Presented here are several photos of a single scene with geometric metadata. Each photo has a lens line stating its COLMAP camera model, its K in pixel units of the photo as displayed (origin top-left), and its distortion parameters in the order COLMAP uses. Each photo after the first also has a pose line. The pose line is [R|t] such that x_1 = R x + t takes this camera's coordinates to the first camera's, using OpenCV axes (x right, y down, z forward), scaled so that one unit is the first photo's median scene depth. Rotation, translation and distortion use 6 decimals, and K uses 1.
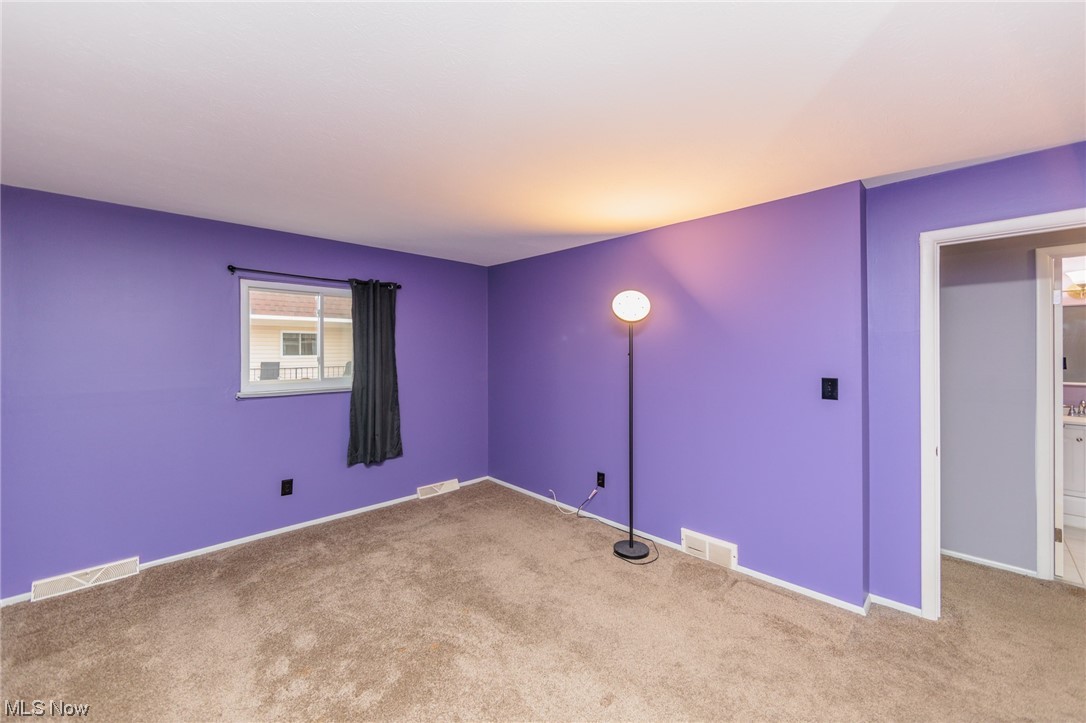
lens RADIAL K [[426.3, 0, 547.2], [0, 426.3, 355.2], [0, 0, 1]] dist [-0.001955, 0.000018]
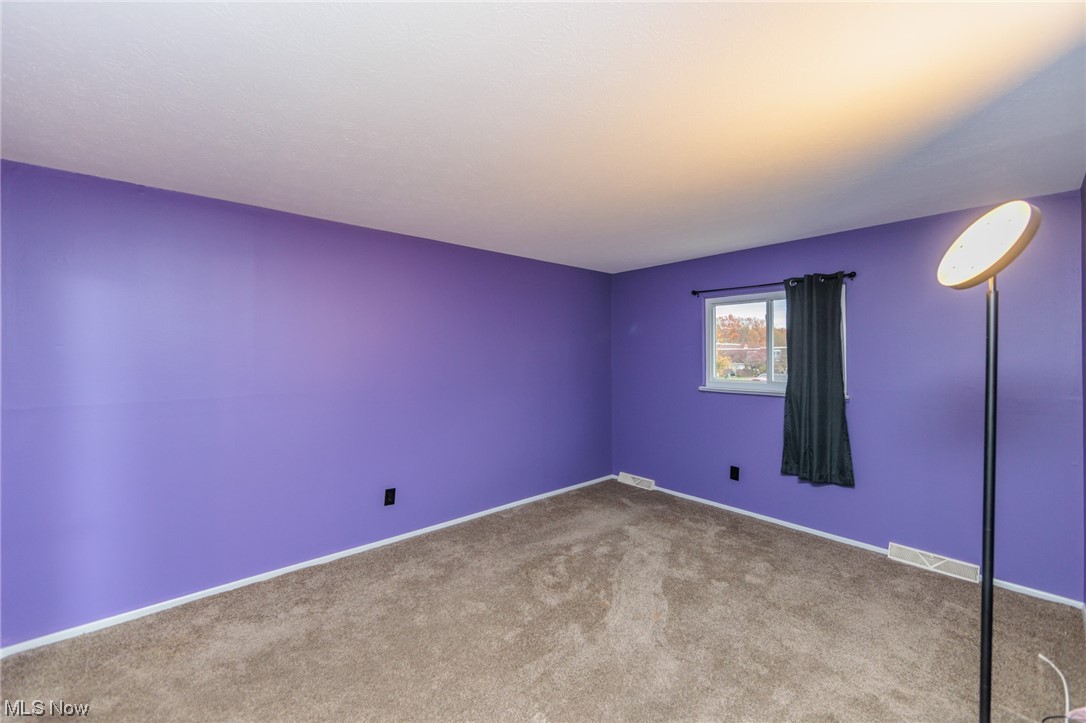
lens RADIAL K [[426.3, 0, 547.2], [0, 426.3, 355.2], [0, 0, 1]] dist [-0.001955, 0.000018]
pose [[-0.057489, 0.003844, -0.998339, 0.525875], [-0.011188, 0.999927, 0.004495, -0.006981], [0.998283, 0.011428, -0.057442, 0.521233]]
